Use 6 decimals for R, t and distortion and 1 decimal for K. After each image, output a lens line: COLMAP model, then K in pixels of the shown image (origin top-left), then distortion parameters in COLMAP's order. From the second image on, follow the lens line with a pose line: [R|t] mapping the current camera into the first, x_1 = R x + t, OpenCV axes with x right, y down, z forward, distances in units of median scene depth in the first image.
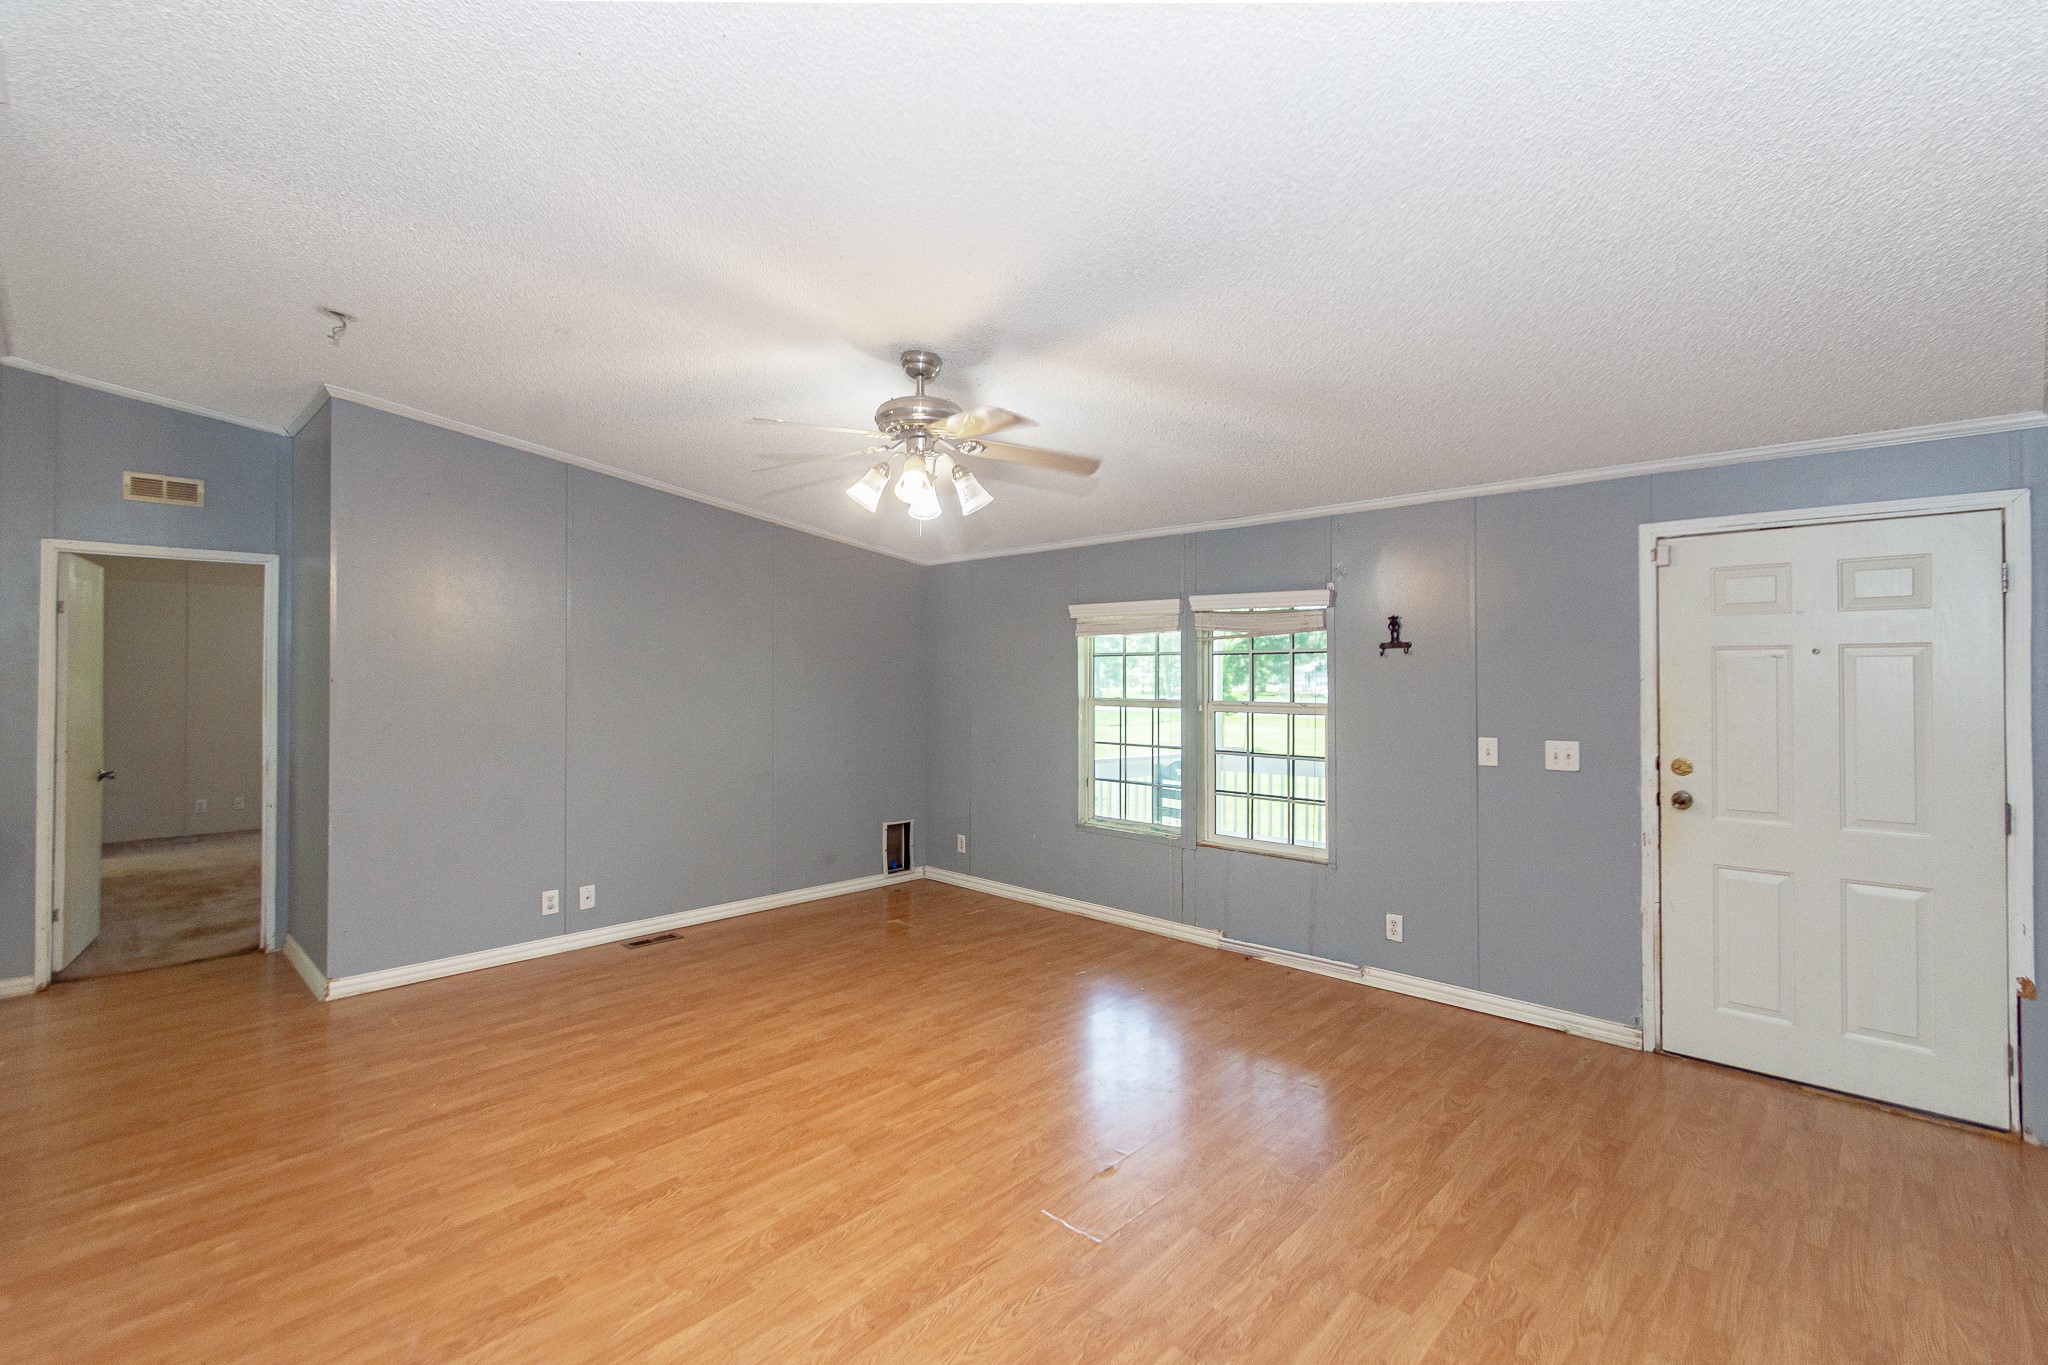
lens RADIAL K [[895.7, 0, 1027.7], [0, 895.7, 671.5], [0, 0, 1]] dist [-0.000886, -0.000399]
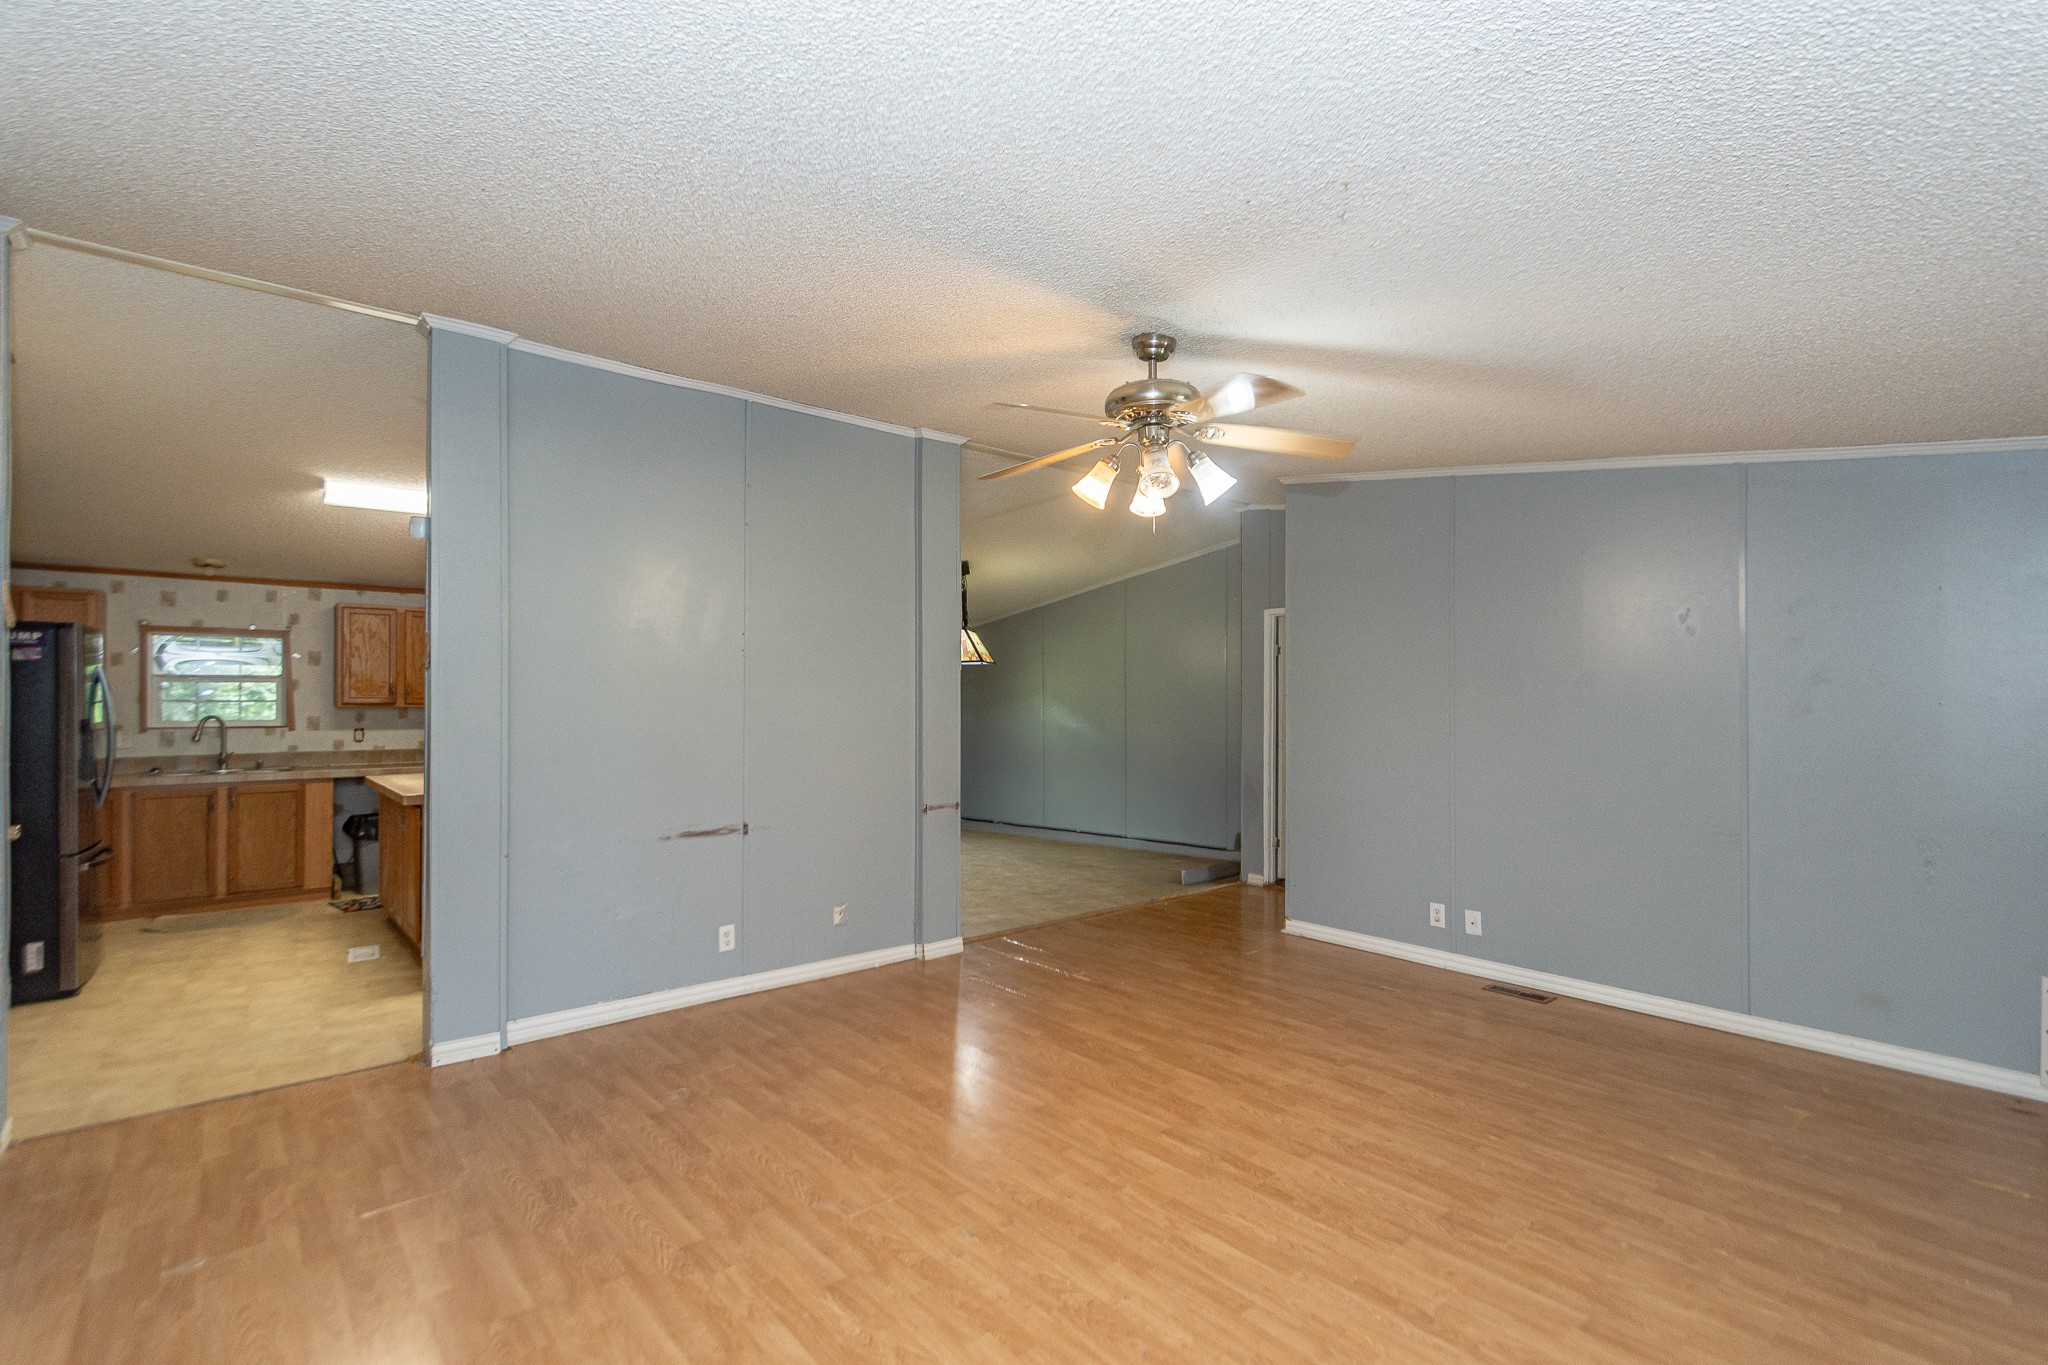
lens RADIAL K [[940.2, 0, 1026.5], [0, 940.2, 692.4], [0, 0, 1]] dist [-0.002805, -0.001036]
pose [[-0.100144, -0.008379, -0.994938, 0.720767], [0.003281, 0.999956, -0.008751, 0.017949], [0.994968, -0.004141, -0.100112, 0.815231]]
